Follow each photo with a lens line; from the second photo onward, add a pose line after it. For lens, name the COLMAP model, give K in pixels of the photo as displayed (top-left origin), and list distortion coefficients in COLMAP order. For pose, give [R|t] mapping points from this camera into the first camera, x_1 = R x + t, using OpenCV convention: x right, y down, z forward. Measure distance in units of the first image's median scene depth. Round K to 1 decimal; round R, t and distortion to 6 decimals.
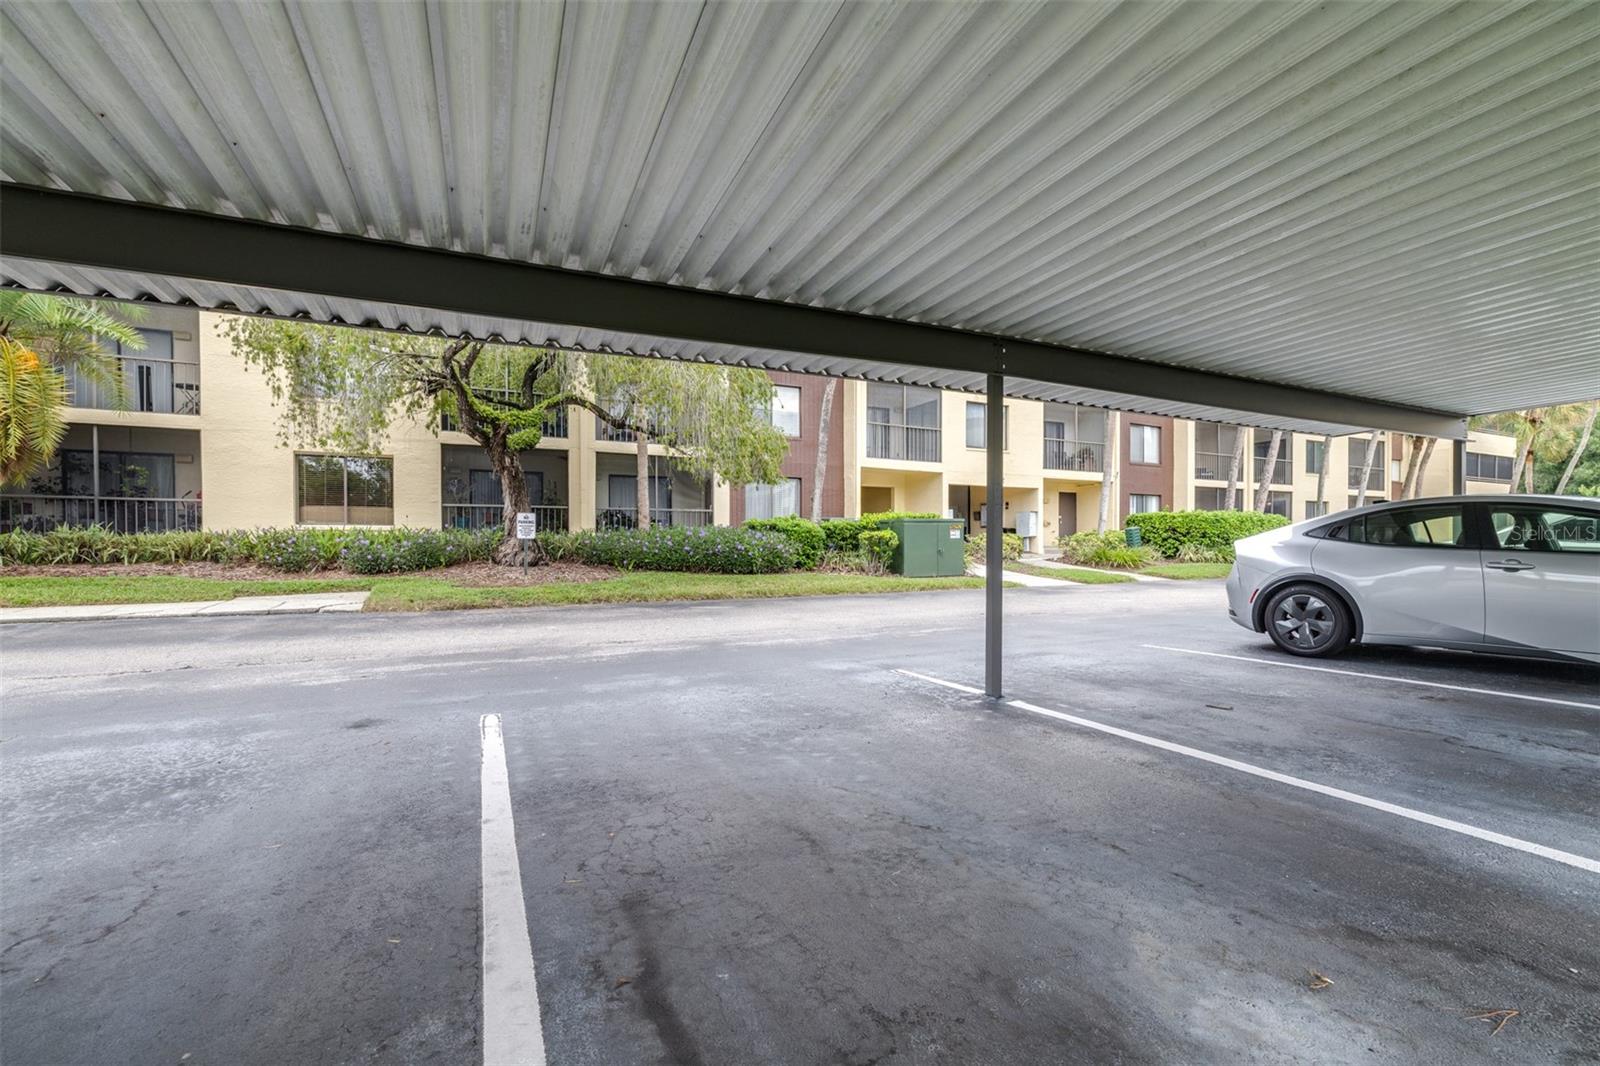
lens RADIAL K [[678.9, 0, 798.7], [0, 678.9, 531.5], [0, 0, 1]] dist [-0.000405, -0.000309]
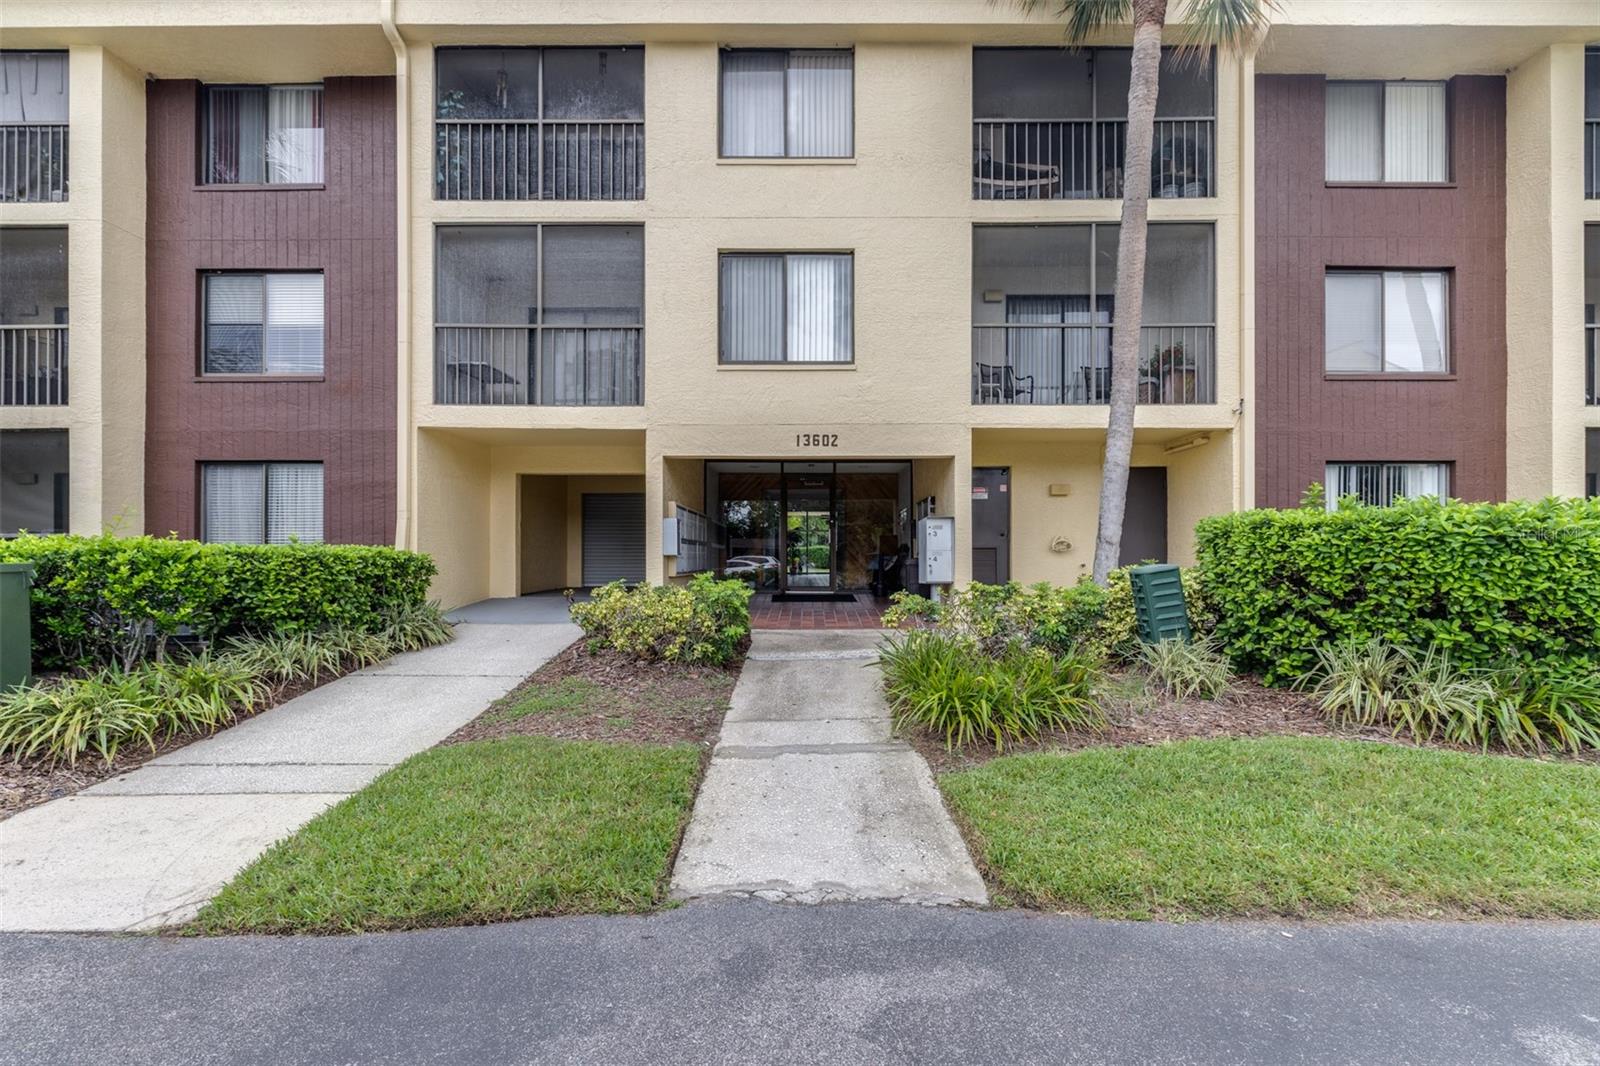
lens RADIAL K [[678.9, 0, 798.7], [0, 678.9, 531.5], [0, 0, 1]] dist [-0.000405, -0.000309]
pose [[0.902743, -0.012167, -0.430008, 0.482080], [0.011580, 0.999925, -0.003983, -0.021202], [0.430025, -0.001384, 0.902816, 0.671942]]
